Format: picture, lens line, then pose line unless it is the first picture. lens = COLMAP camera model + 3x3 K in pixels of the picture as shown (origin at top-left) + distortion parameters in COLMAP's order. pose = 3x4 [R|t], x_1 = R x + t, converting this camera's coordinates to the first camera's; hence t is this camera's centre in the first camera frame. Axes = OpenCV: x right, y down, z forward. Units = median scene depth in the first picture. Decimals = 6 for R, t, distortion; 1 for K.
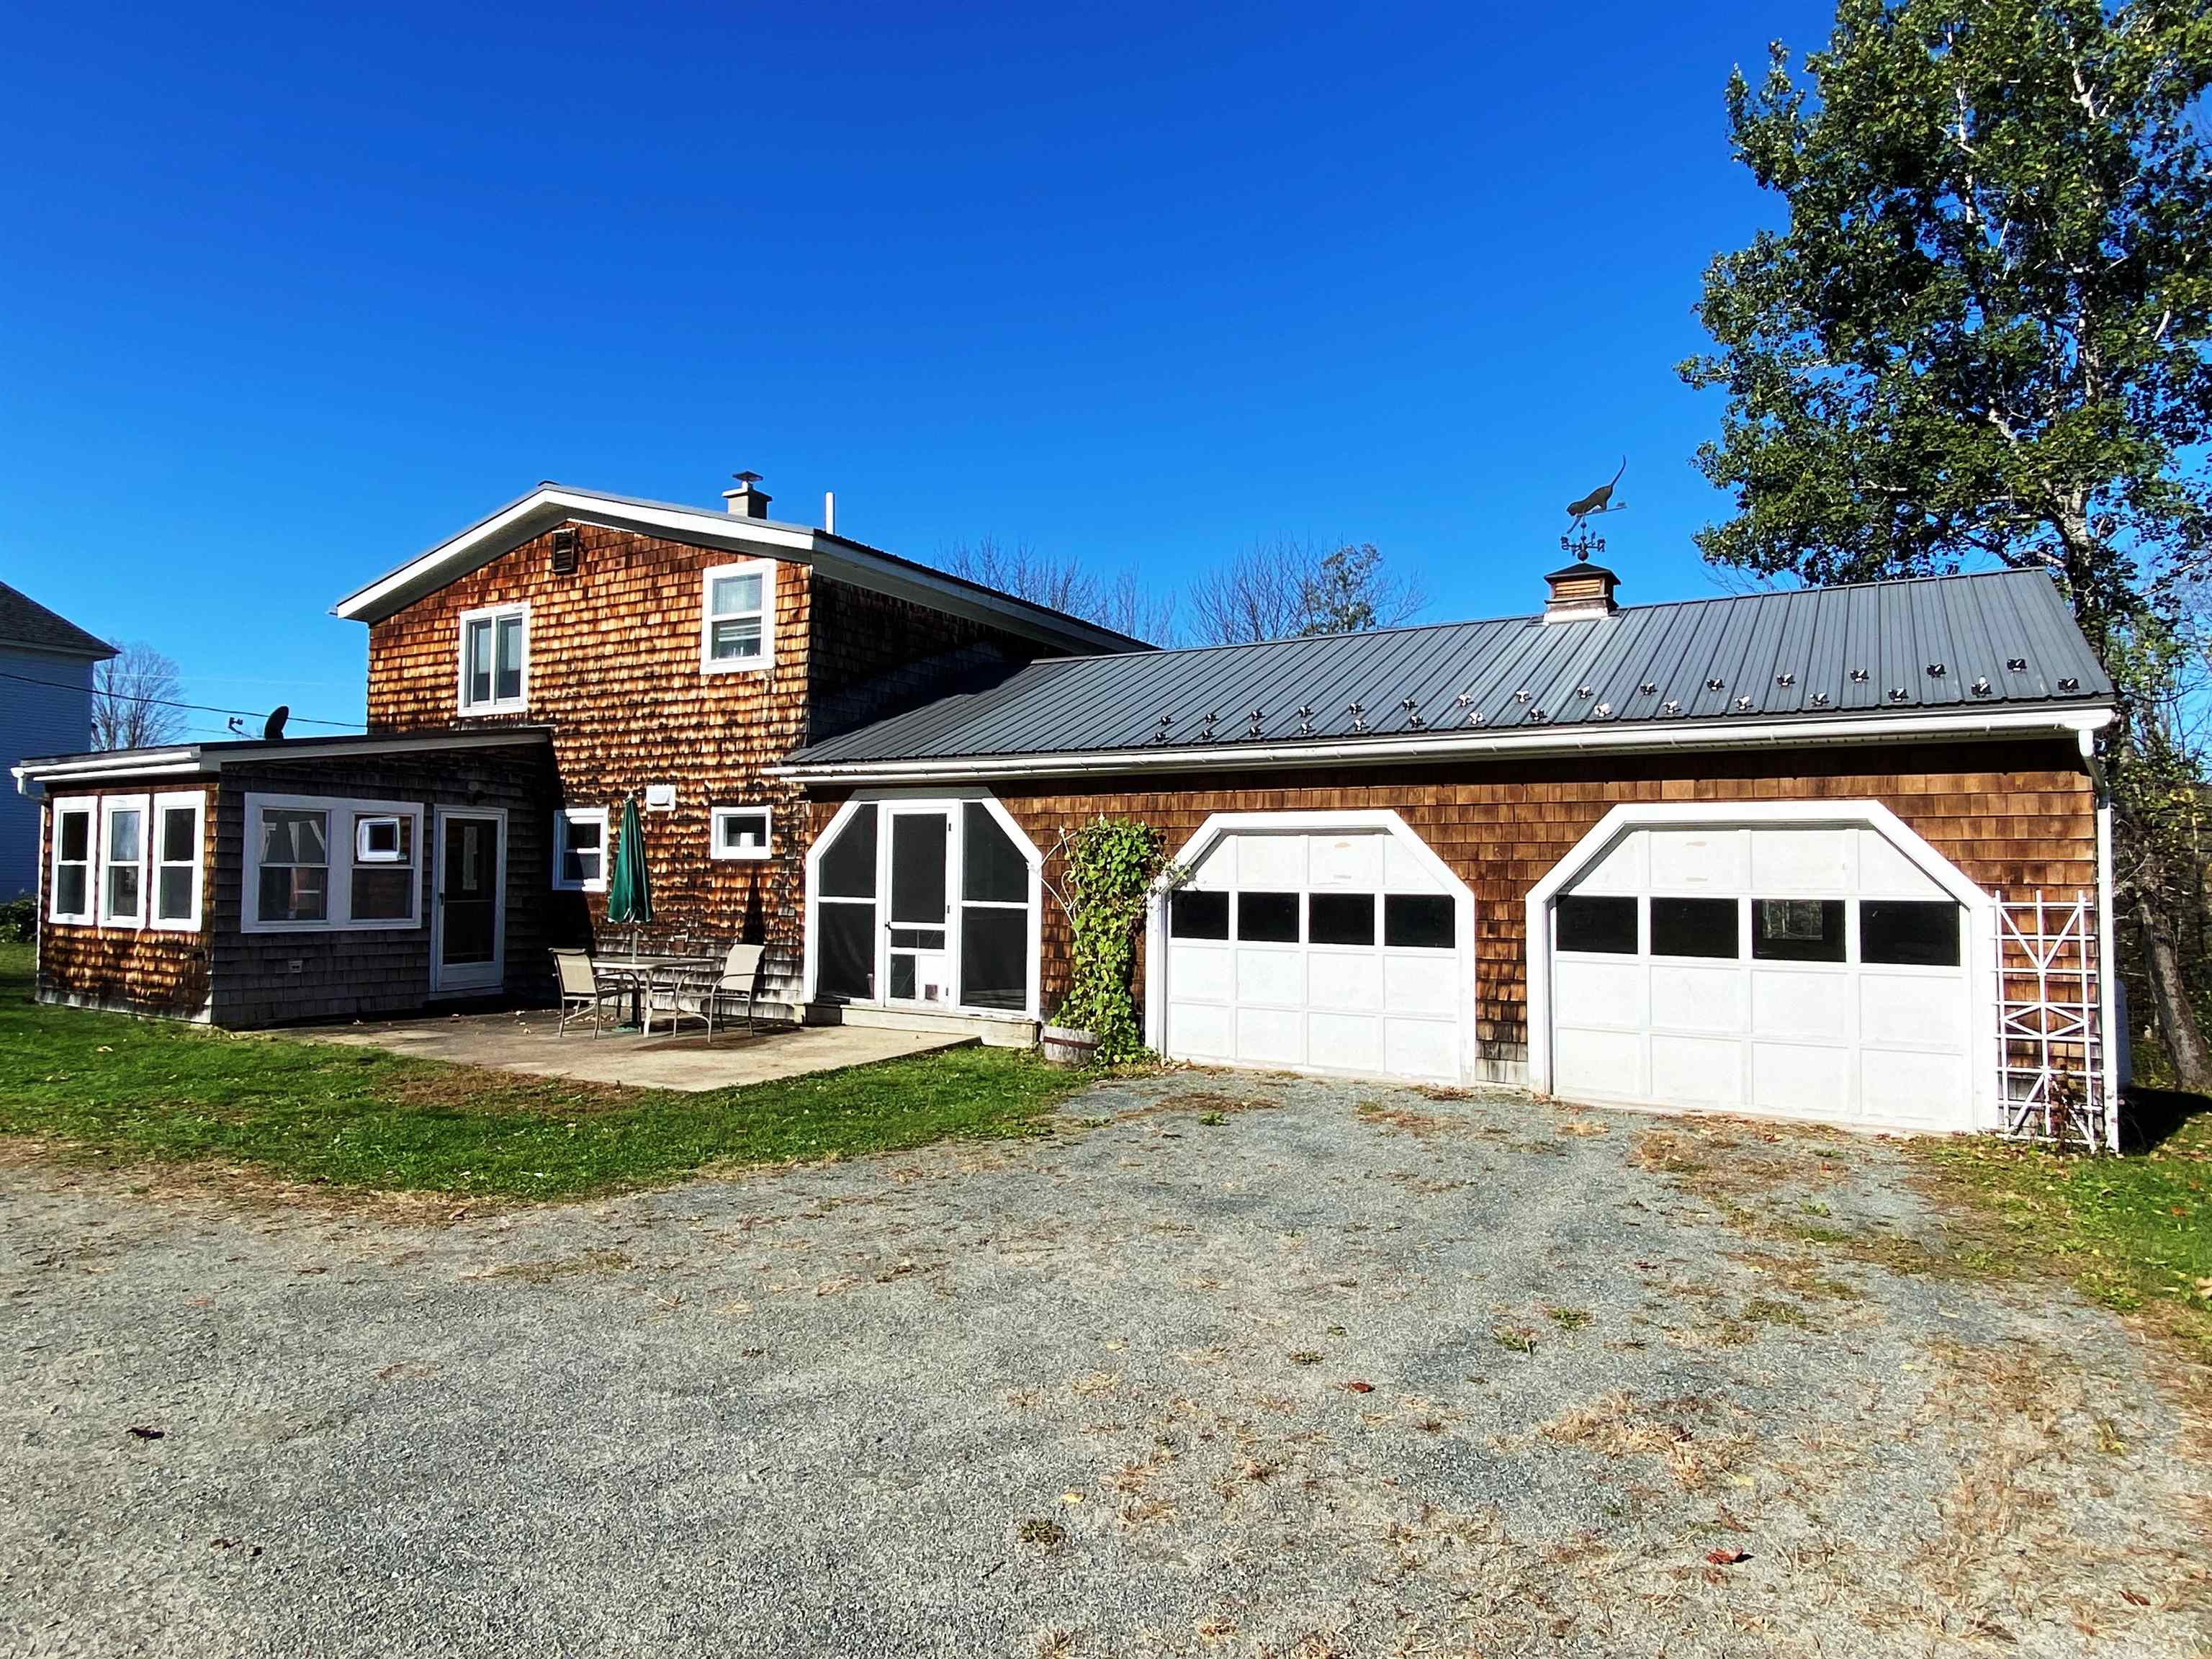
lens RADIAL K [[1298.3, 0, 1106.0], [0, 1298.3, 829.5], [0, 0, 1]] dist [0.073016, -0.098131]
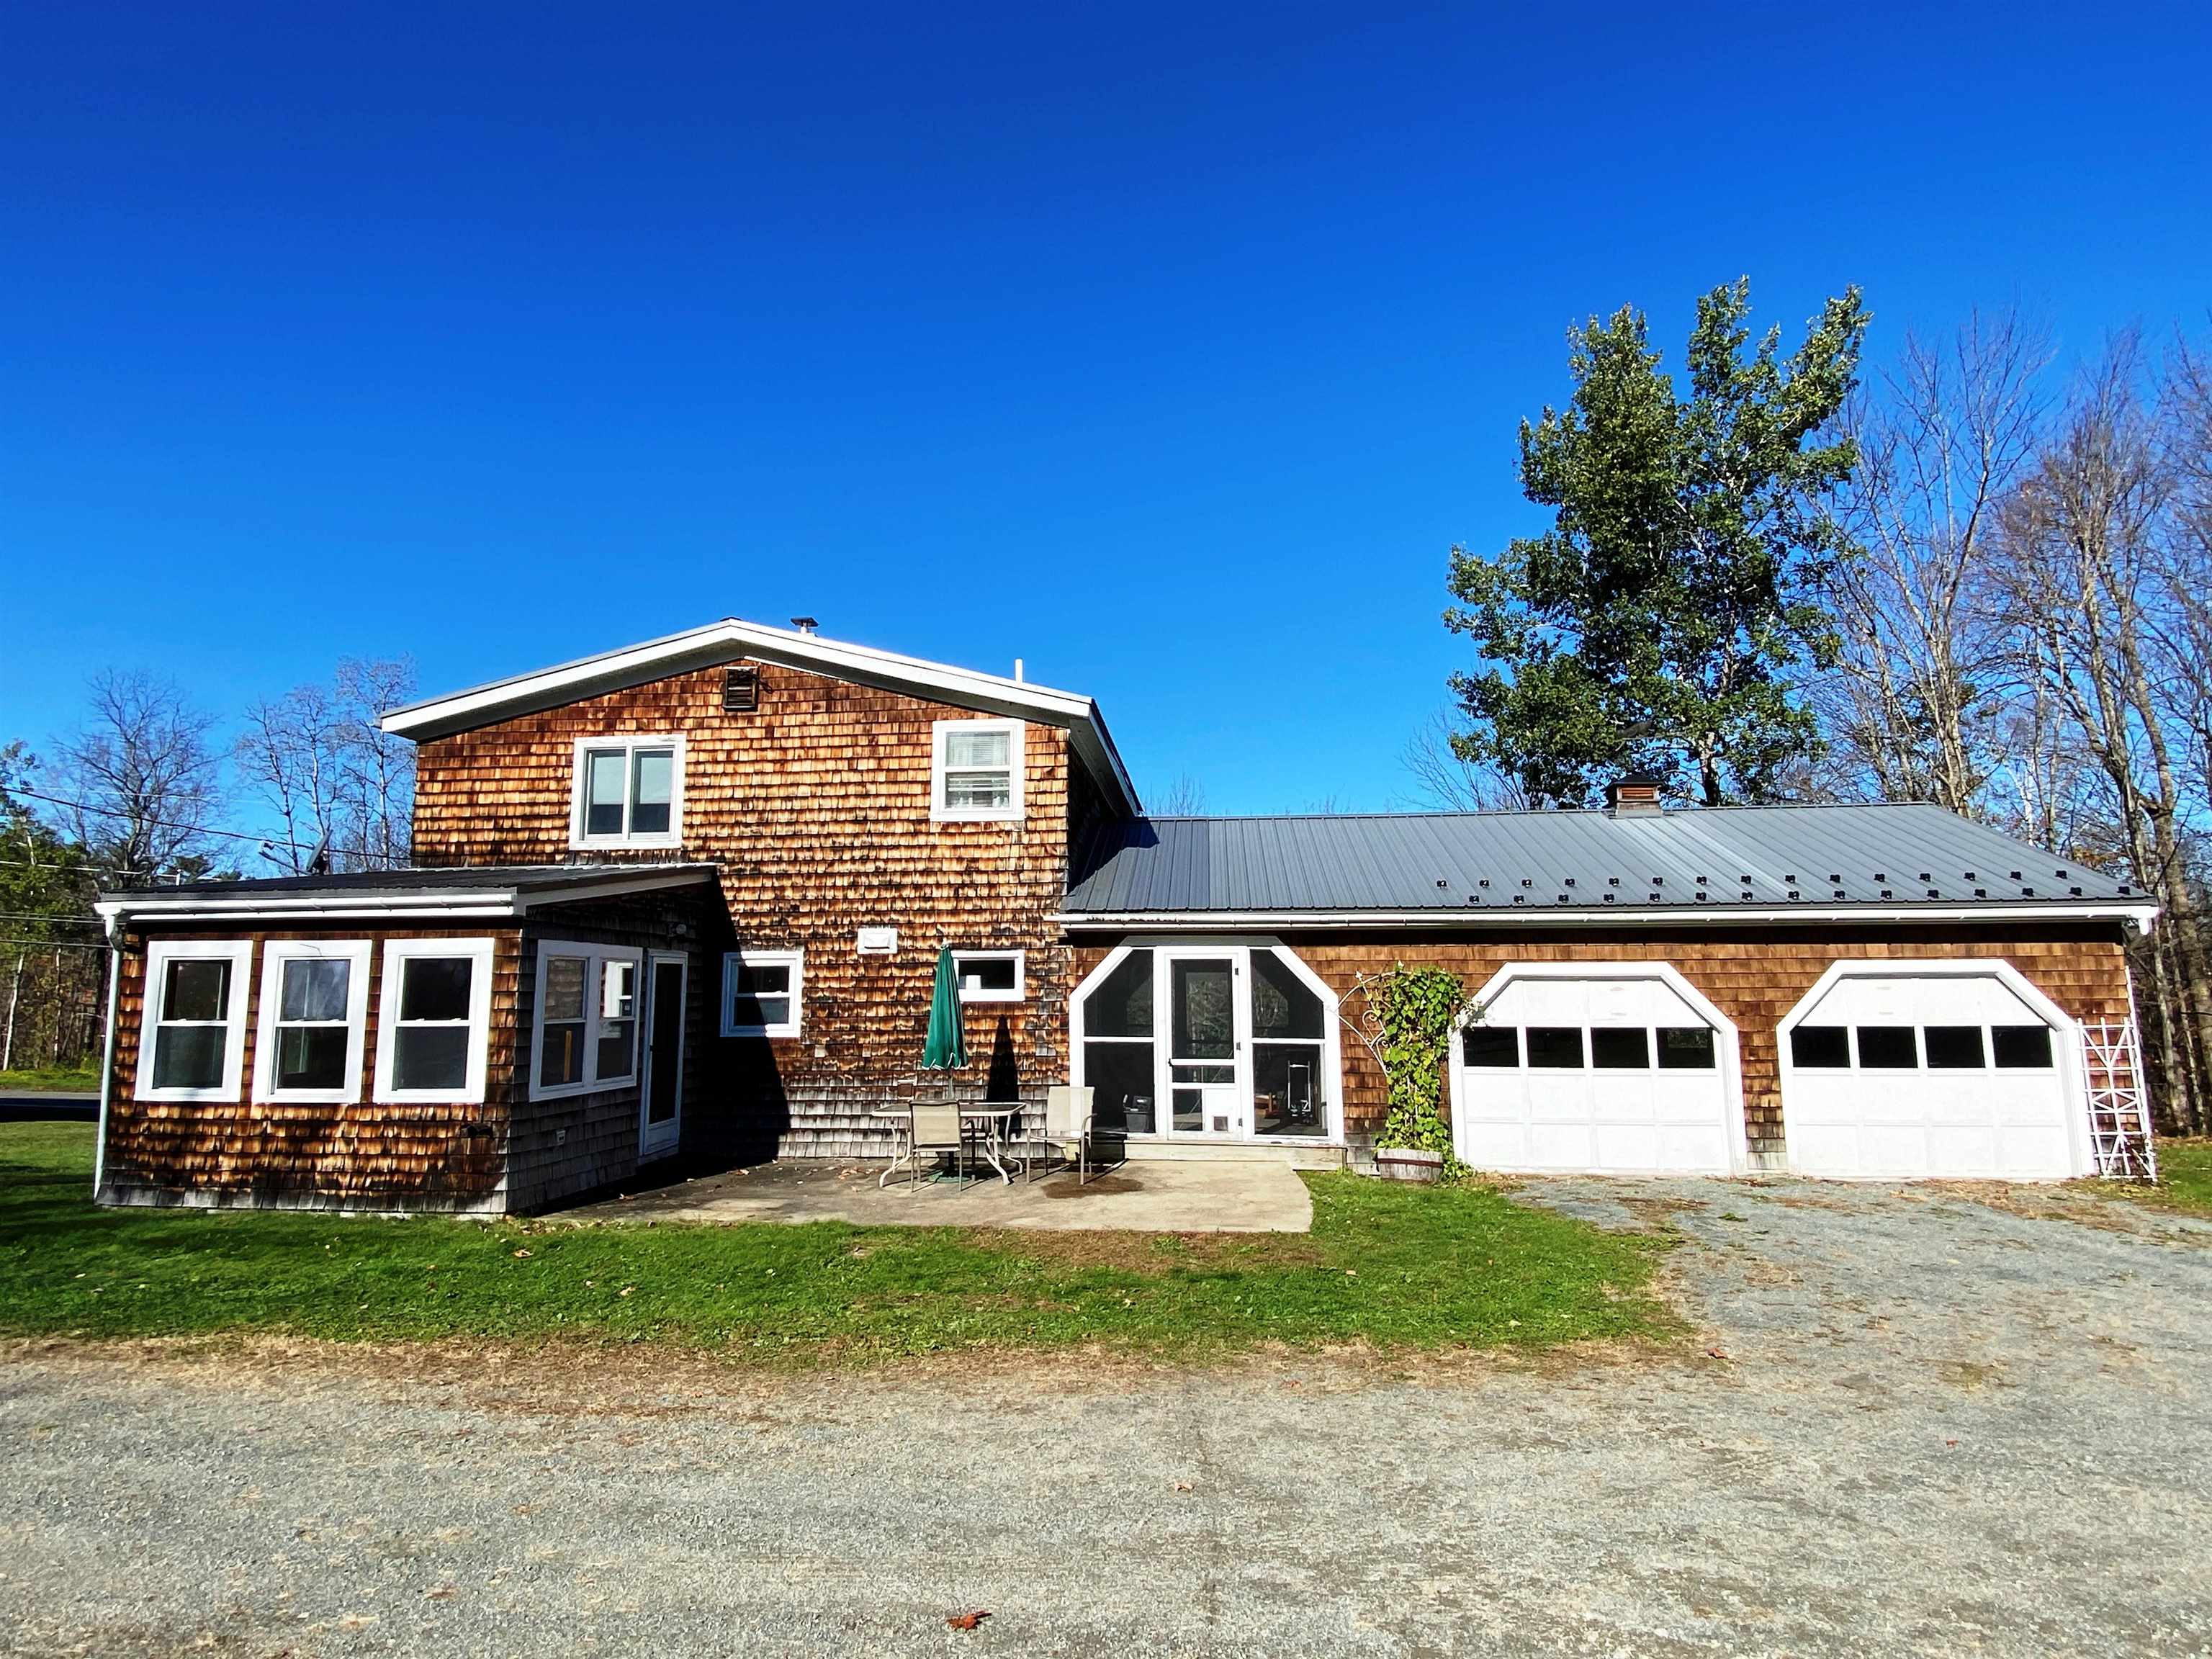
lens RADIAL K [[1181.3, 0, 1106.0], [0, 1181.3, 829.5], [0, 0, 1]] dist [0.078870, -0.086387]
pose [[0.912768, 0.041356, 0.406379, -0.581955], [-0.001315, 0.995154, -0.098320, -0.021212], [-0.408475, 0.089209, 0.908400, 0.095806]]
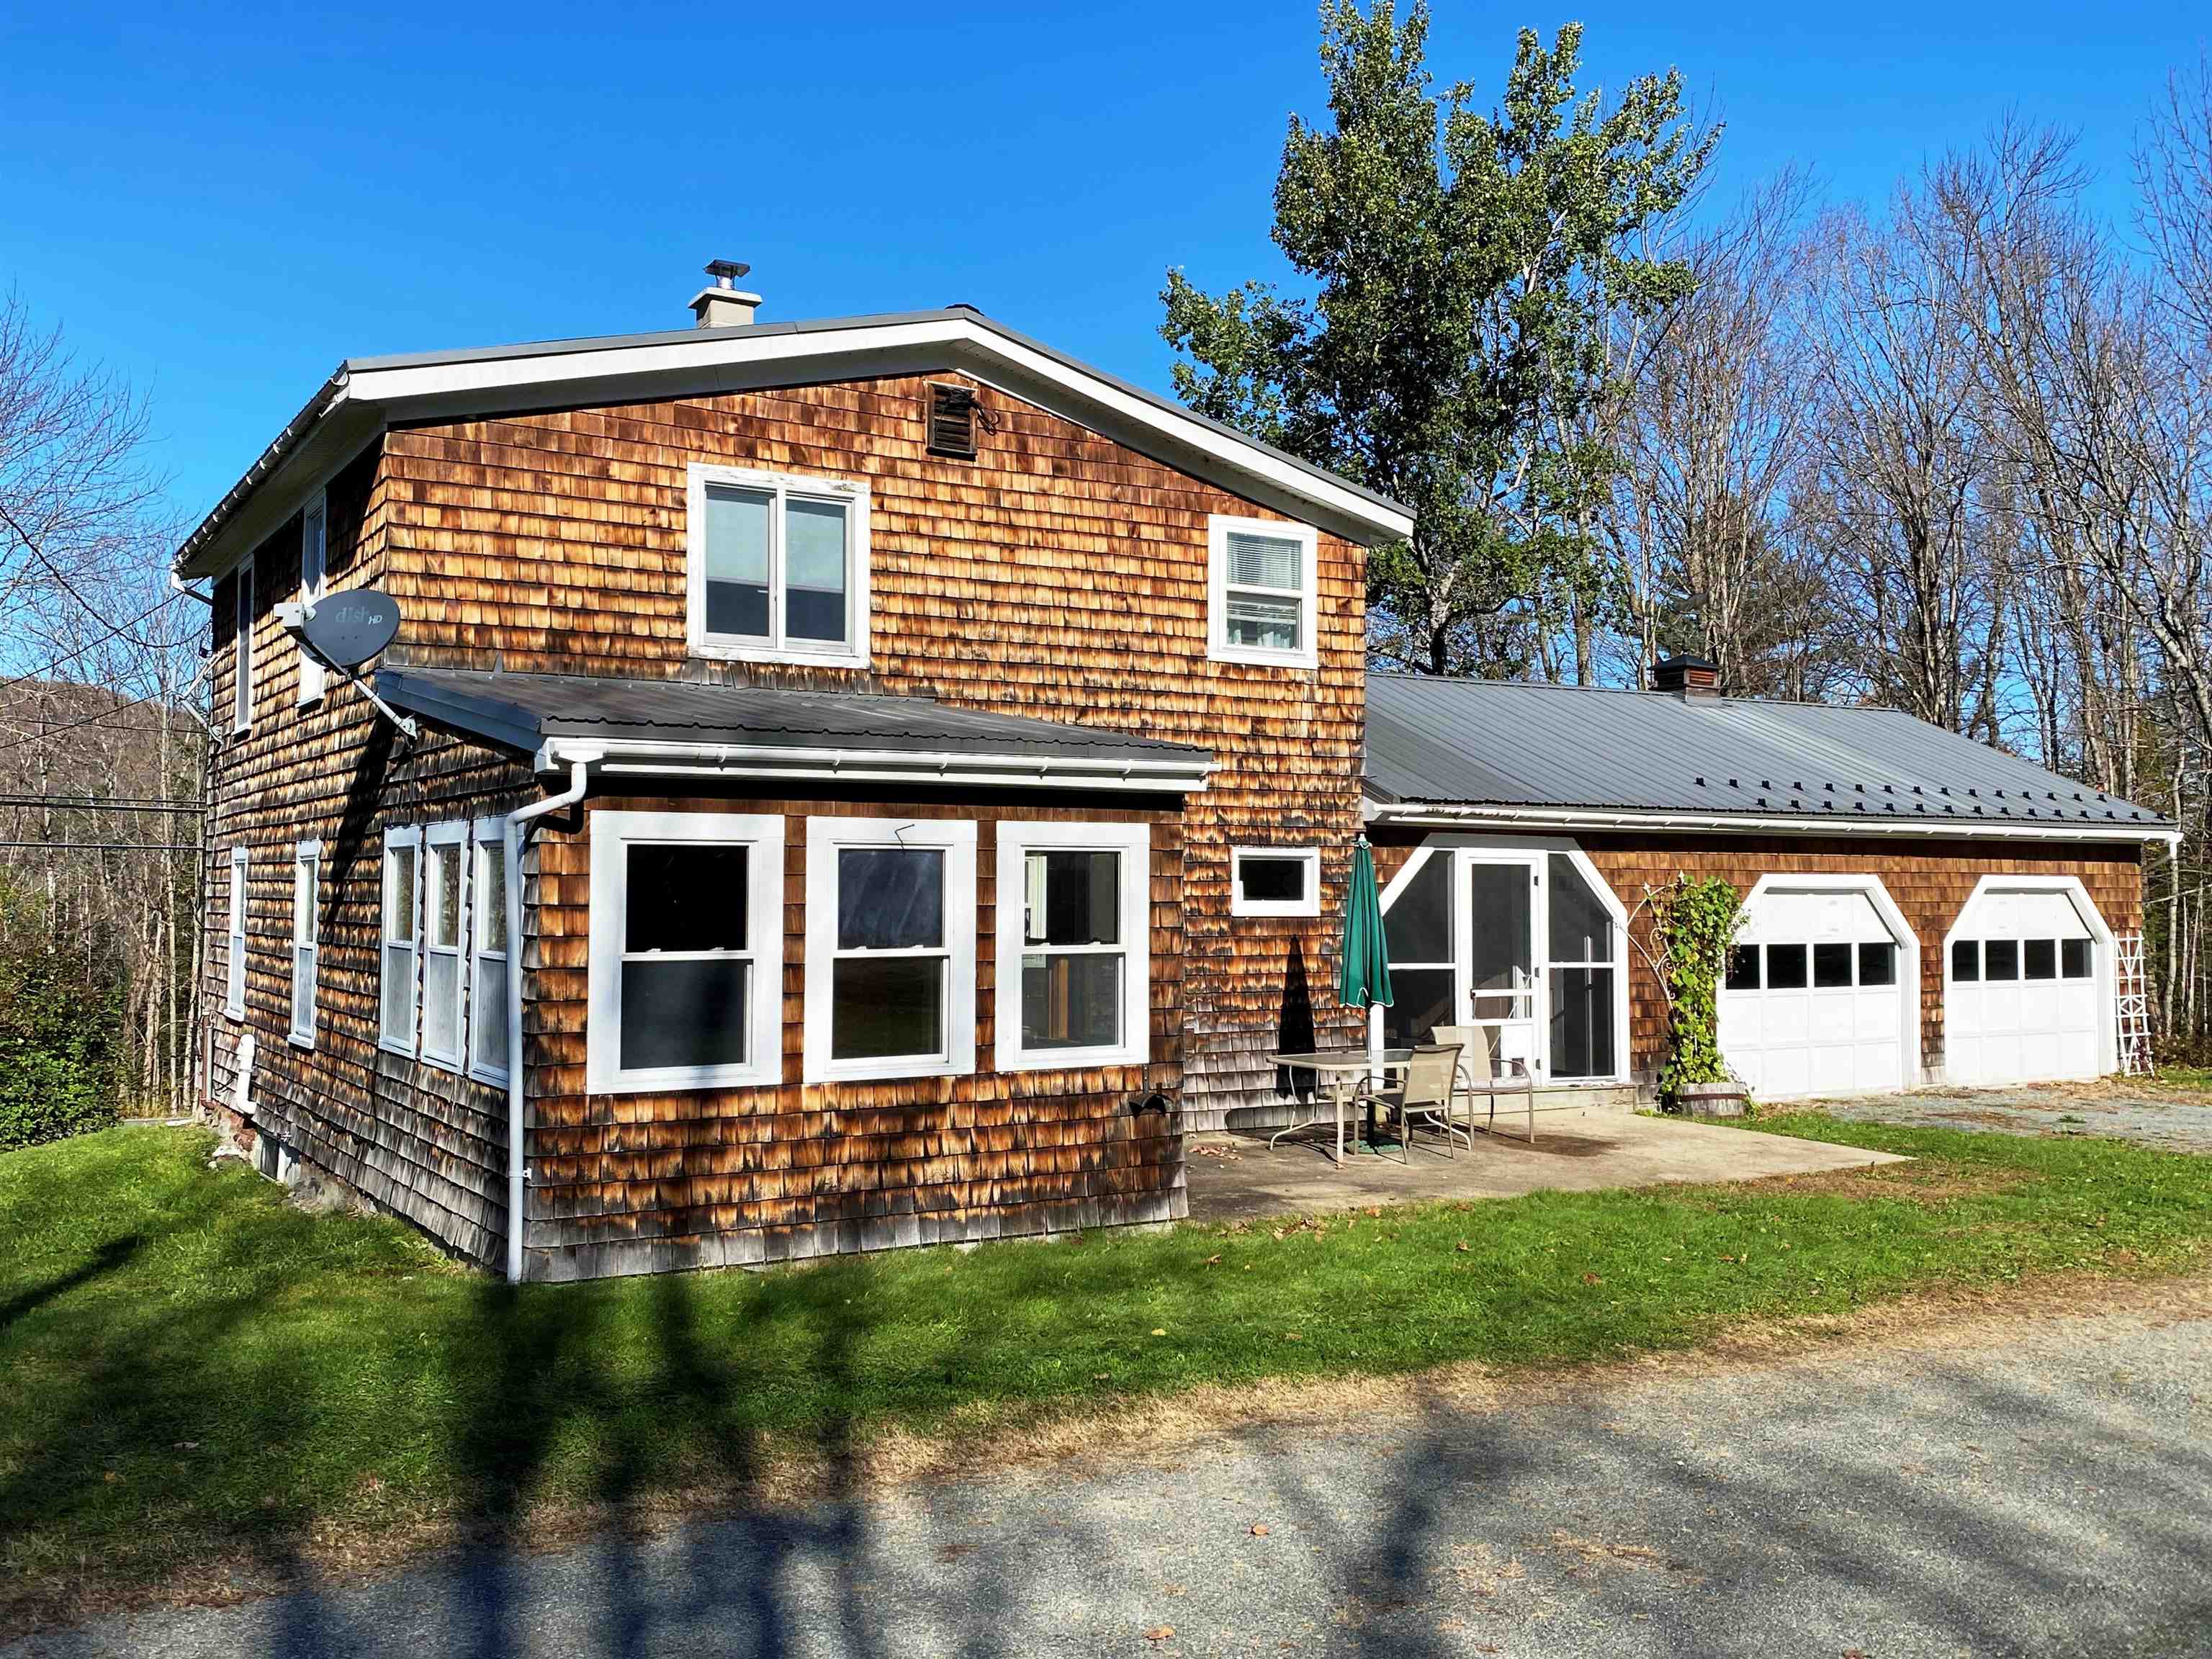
lens RADIAL K [[1973.1, 0, 1100.1], [0, 1973.1, 817.1], [0, 0, 1]] dist [0.165183, -0.452574]
pose [[0.482595, 0.024259, 0.875508, -1.330734], [-0.031112, 0.999460, -0.010544, -0.019906], [-0.875291, -0.022151, 0.483089, 0.541794]]
